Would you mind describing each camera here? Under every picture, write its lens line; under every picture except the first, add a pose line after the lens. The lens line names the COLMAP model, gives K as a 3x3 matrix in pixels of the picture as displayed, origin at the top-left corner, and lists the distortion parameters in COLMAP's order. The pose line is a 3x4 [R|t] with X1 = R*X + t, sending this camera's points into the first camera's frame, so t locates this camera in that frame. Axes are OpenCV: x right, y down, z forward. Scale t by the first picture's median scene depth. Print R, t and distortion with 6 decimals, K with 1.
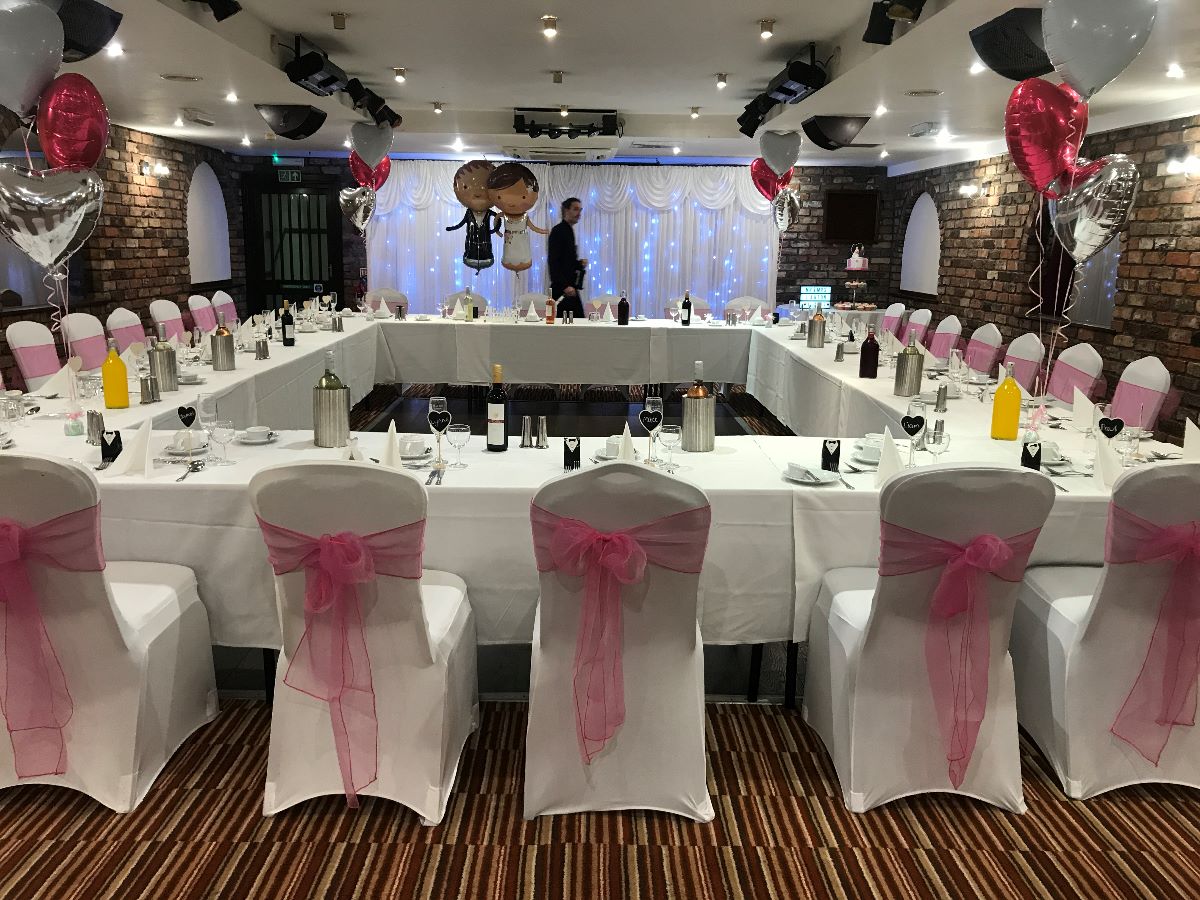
lens RADIAL K [[997.1, 0, 600.0], [0, 997.1, 450.0], [0, 0, 1]] dist [-0.021208, 0.069208]
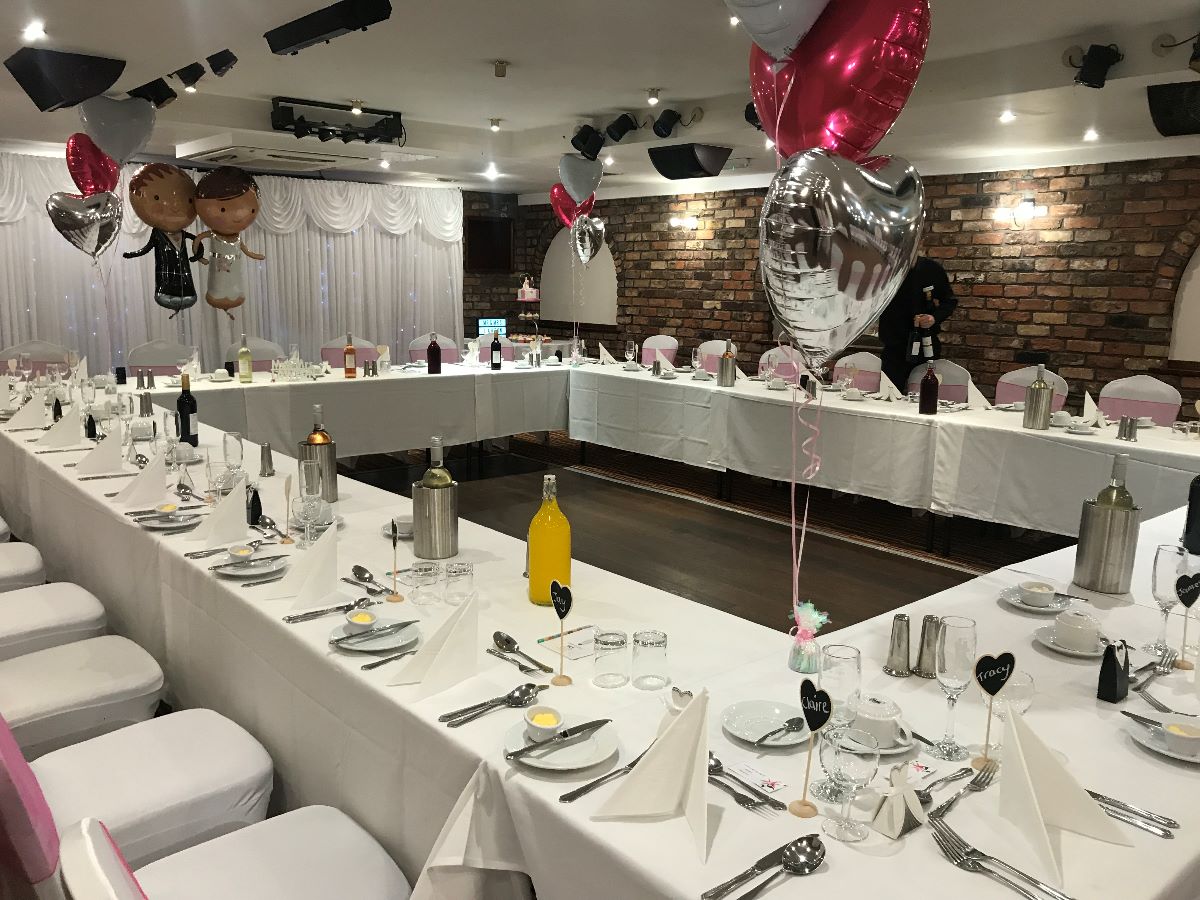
lens RADIAL K [[1015.6, 0, 569.9], [0, 1015.6, 450.5], [0, 0, 1]] dist [0.032005, 0.000962]
pose [[0.772863, -0.108291, 0.625265, -0.396702], [0.123999, 0.992109, 0.018556, -0.058657], [-0.622340, 0.063191, 0.780192, 0.251976]]
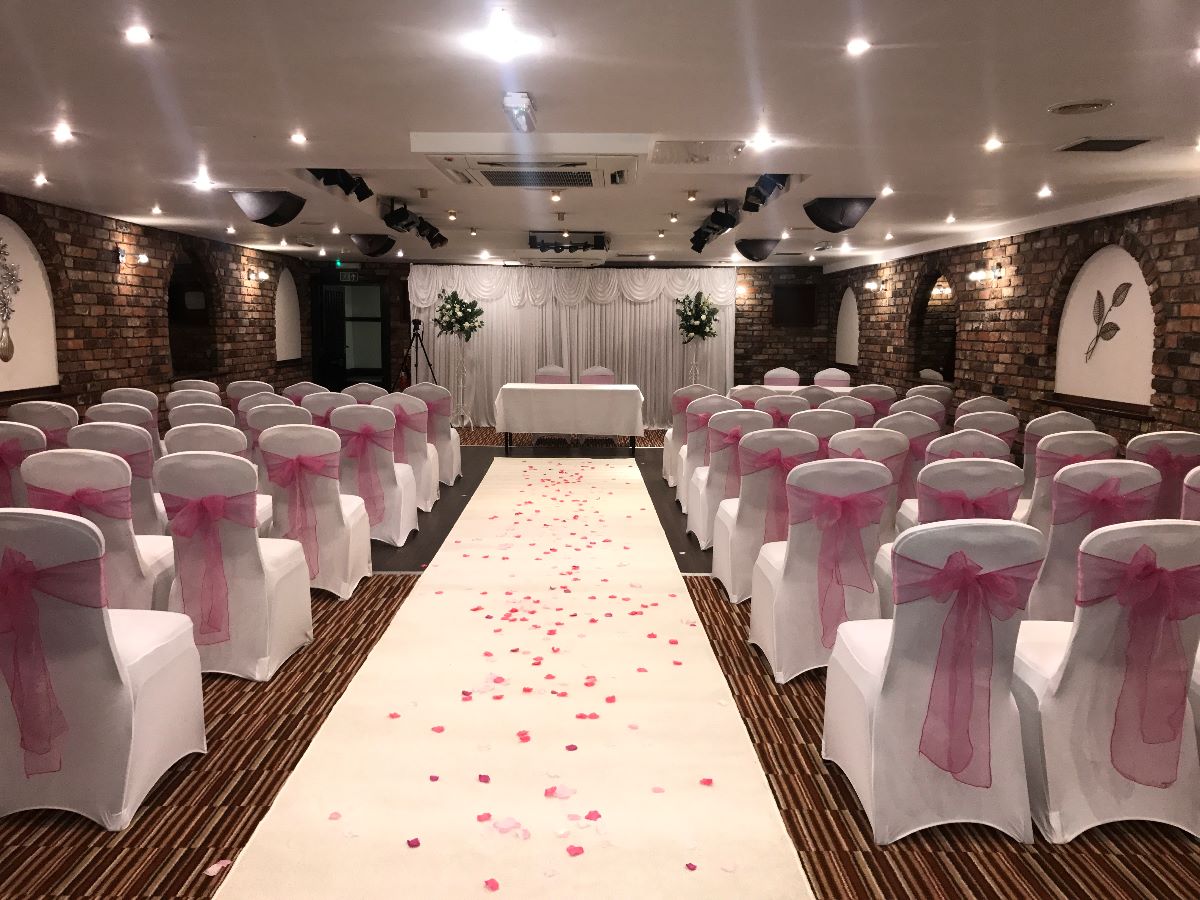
lens RADIAL K [[1015.6, 0, 569.9], [0, 1015.6, 450.5], [0, 0, 1]] dist [0.032005, 0.000962]
pose [[0.999387, -0.003310, -0.034854, 0.015888], [0.000422, 0.996589, -0.082524, 0.066594], [0.035008, 0.082458, 0.995979, -0.336614]]
